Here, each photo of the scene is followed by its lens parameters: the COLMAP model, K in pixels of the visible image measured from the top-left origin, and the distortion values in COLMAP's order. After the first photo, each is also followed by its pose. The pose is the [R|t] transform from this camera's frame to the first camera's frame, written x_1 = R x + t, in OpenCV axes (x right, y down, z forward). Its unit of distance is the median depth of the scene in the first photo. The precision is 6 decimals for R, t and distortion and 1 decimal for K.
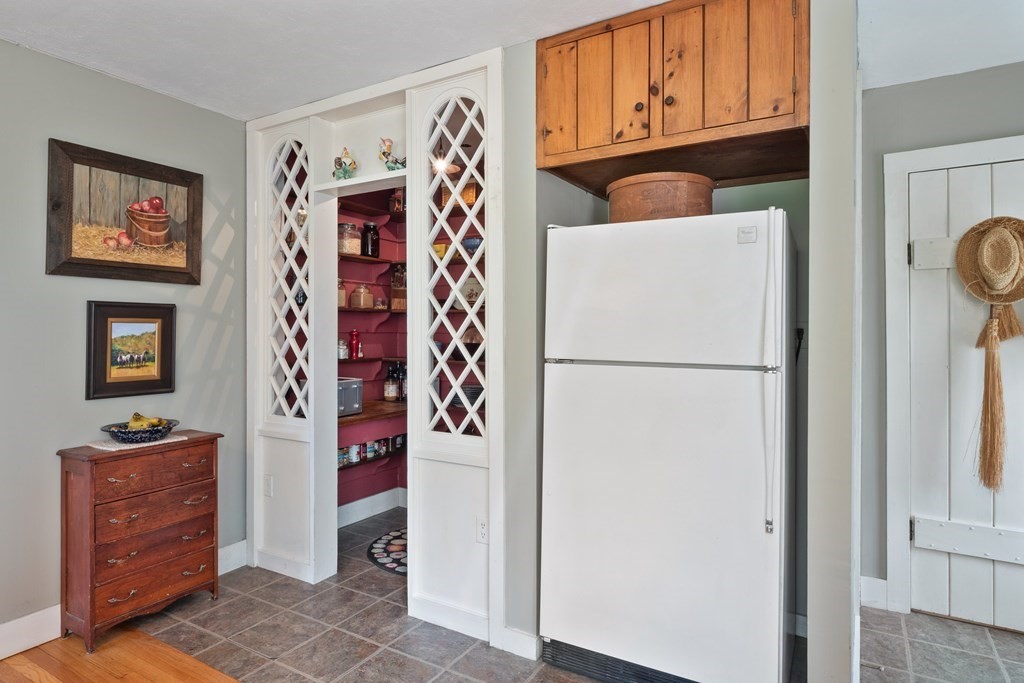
lens RADIAL K [[582.0, 0, 516.7], [0, 582.0, 334.6], [0, 0, 1]] dist [0.015344, -0.000528]
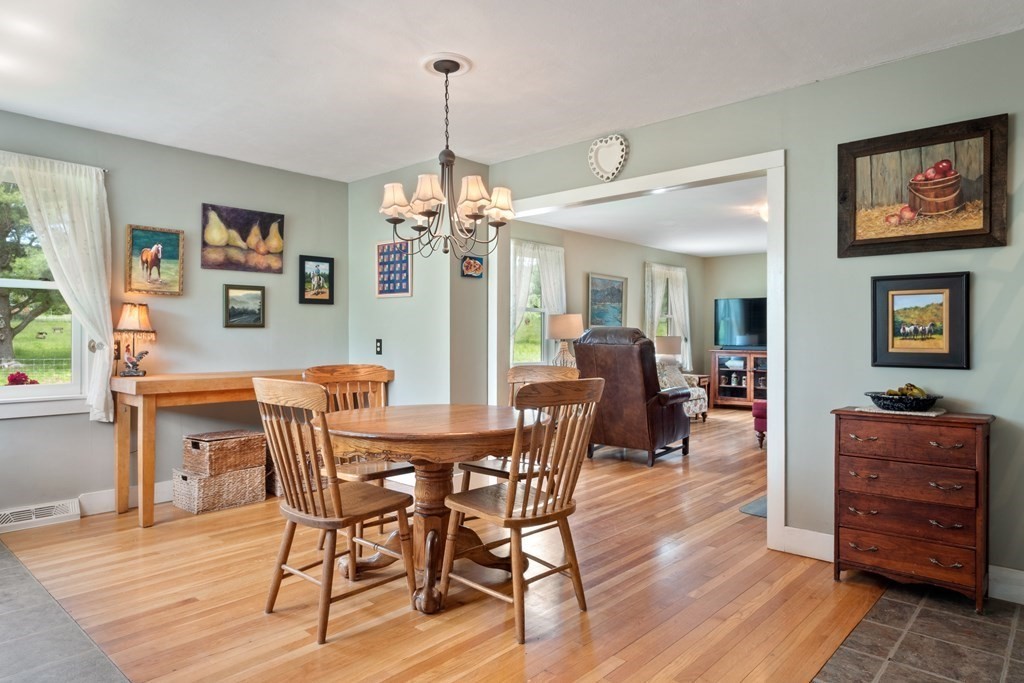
lens RADIAL K [[679.7, 0, 508.3], [0, 679.7, 333.7], [0, 0, 1]] dist [0.003991, 0.003539]
pose [[-0.197848, -0.008571, -0.980195, 0.631346], [-0.006237, 0.999953, -0.007485, 0.060743], [0.980213, 0.004633, -0.197892, 0.555597]]
